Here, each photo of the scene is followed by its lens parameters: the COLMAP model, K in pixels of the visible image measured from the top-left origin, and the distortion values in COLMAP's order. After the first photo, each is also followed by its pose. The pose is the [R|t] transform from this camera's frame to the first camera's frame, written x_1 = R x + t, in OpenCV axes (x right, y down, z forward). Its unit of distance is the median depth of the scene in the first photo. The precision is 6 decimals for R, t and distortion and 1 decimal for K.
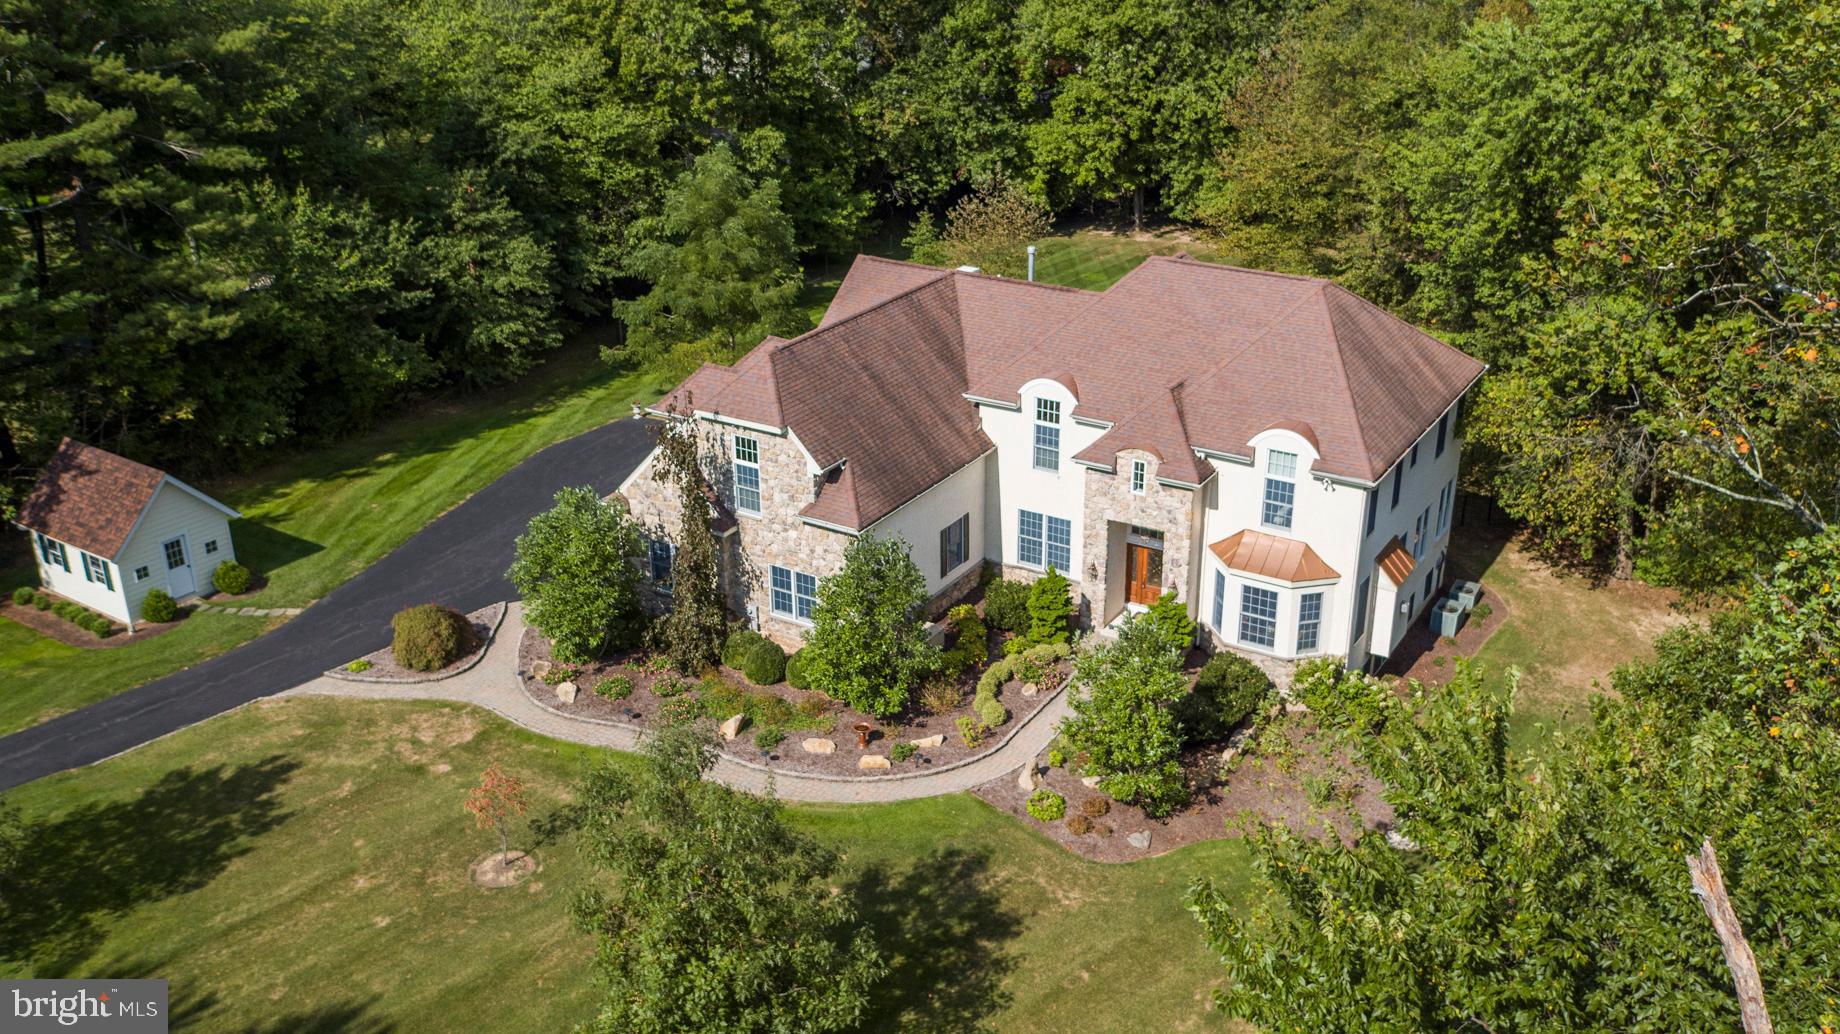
lens RADIAL K [[1639.9, 0, 920.0], [0, 1639.9, 517.0], [0, 0, 1]] dist [0.040233, -0.026565]
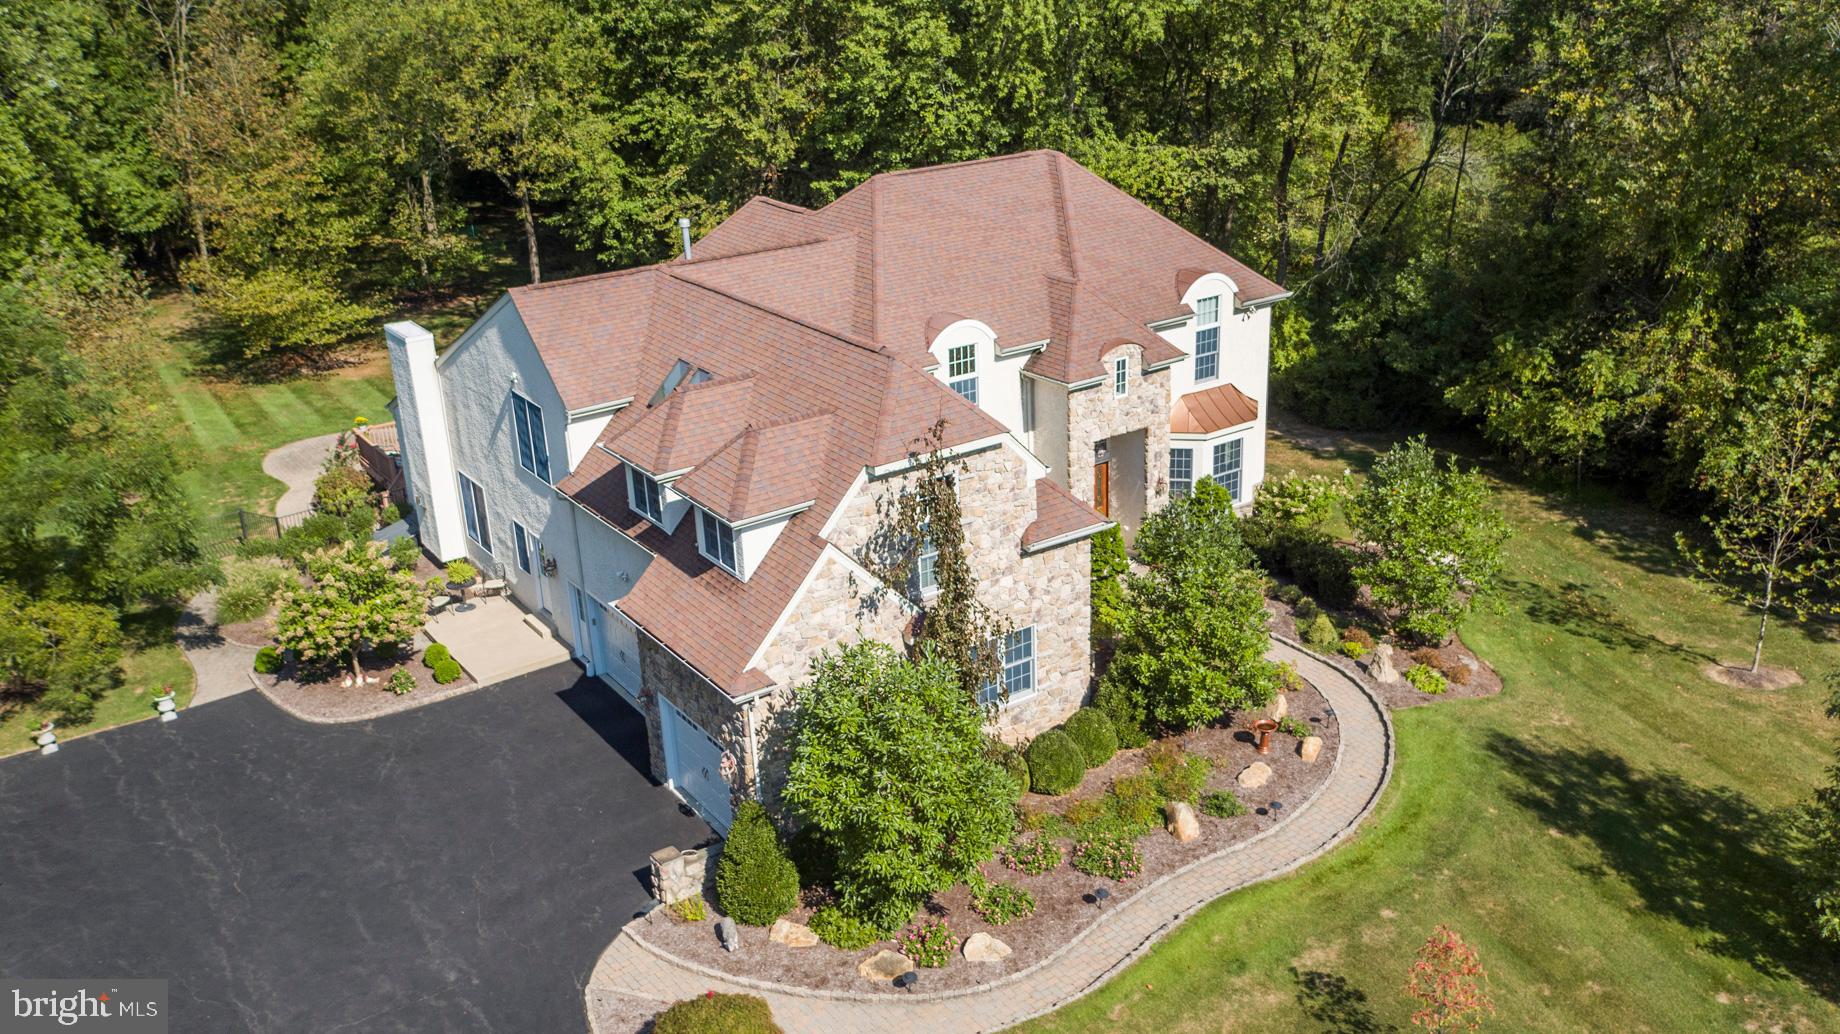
lens RADIAL K [[1639.9, 0, 920.0], [0, 1639.9, 517.0], [0, 0, 1]] dist [0.040233, -0.026565]
pose [[0.398027, -0.341096, 0.851603, -0.657245], [0.395127, 0.901528, 0.176416, -0.148097], [-0.827919, 0.266273, 0.493609, 0.642559]]
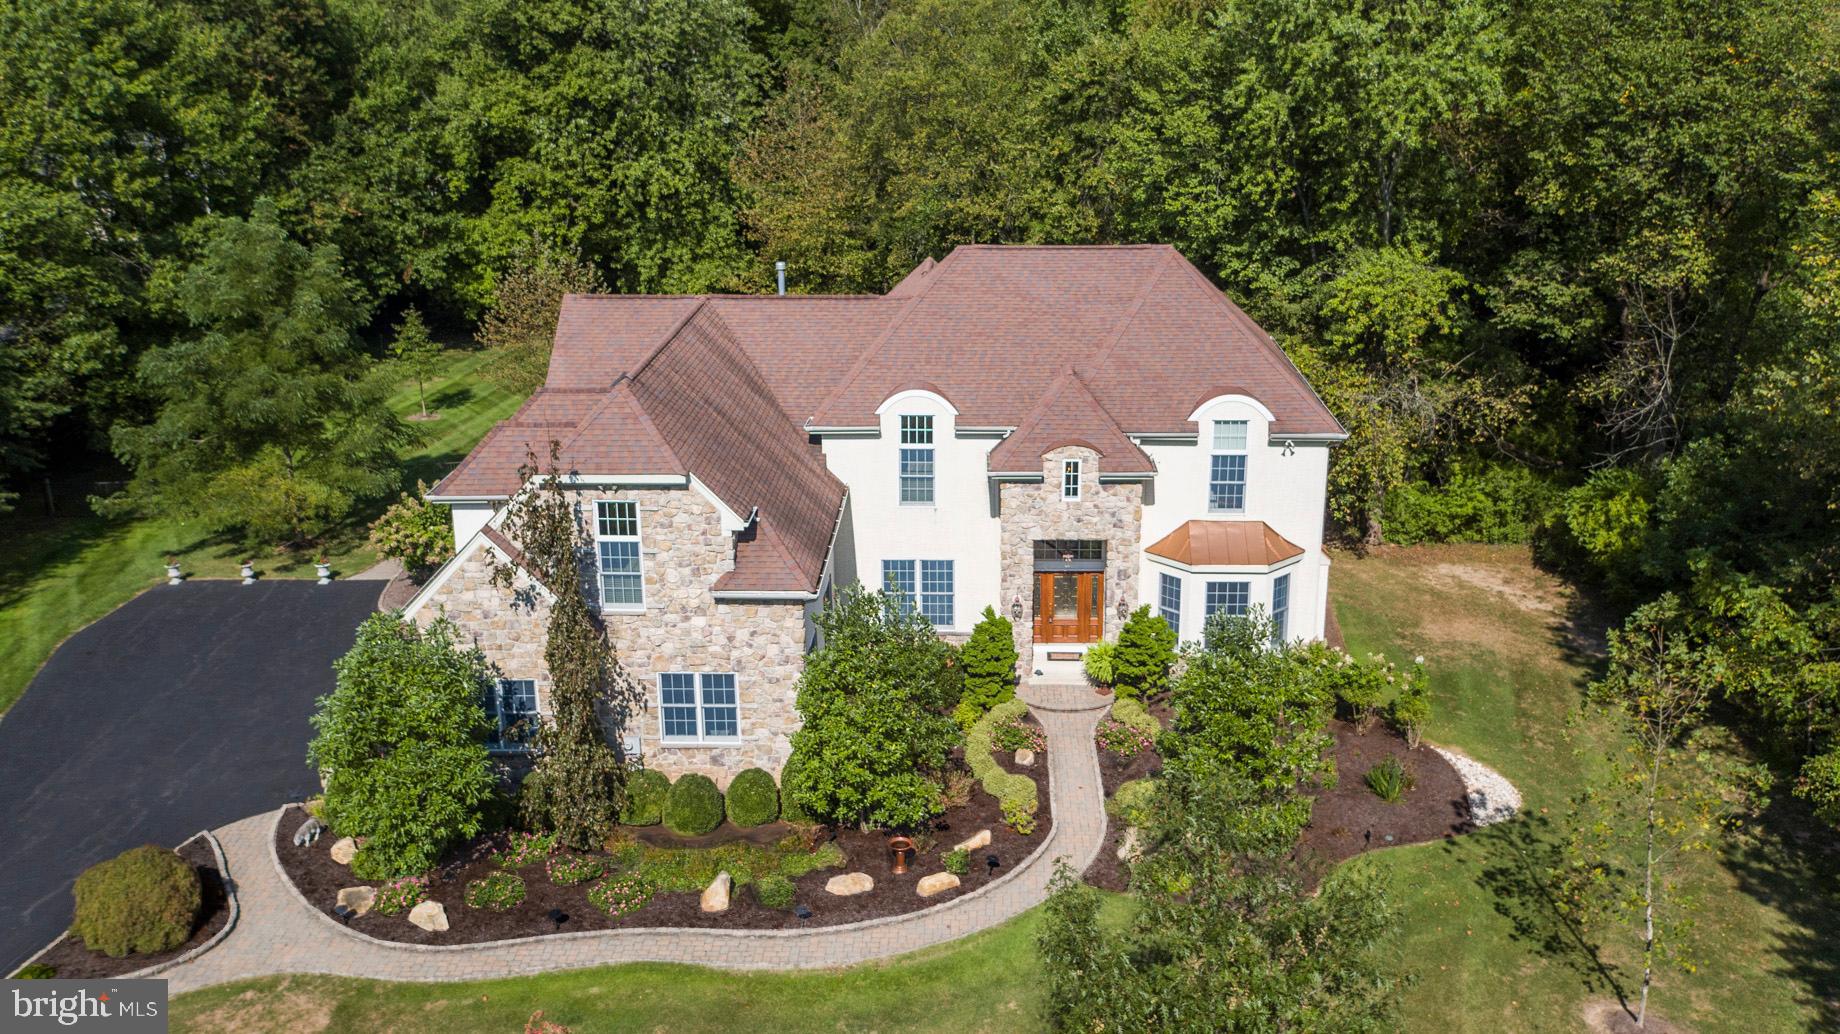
lens RADIAL K [[1639.9, 0, 920.0], [0, 1639.9, 517.0], [0, 0, 1]] dist [0.040233, -0.026565]
pose [[0.869594, -0.150964, 0.470123, -0.315281], [0.199114, 0.978482, -0.054099, 0.022959], [-0.451840, 0.140652, 0.880941, 0.286919]]
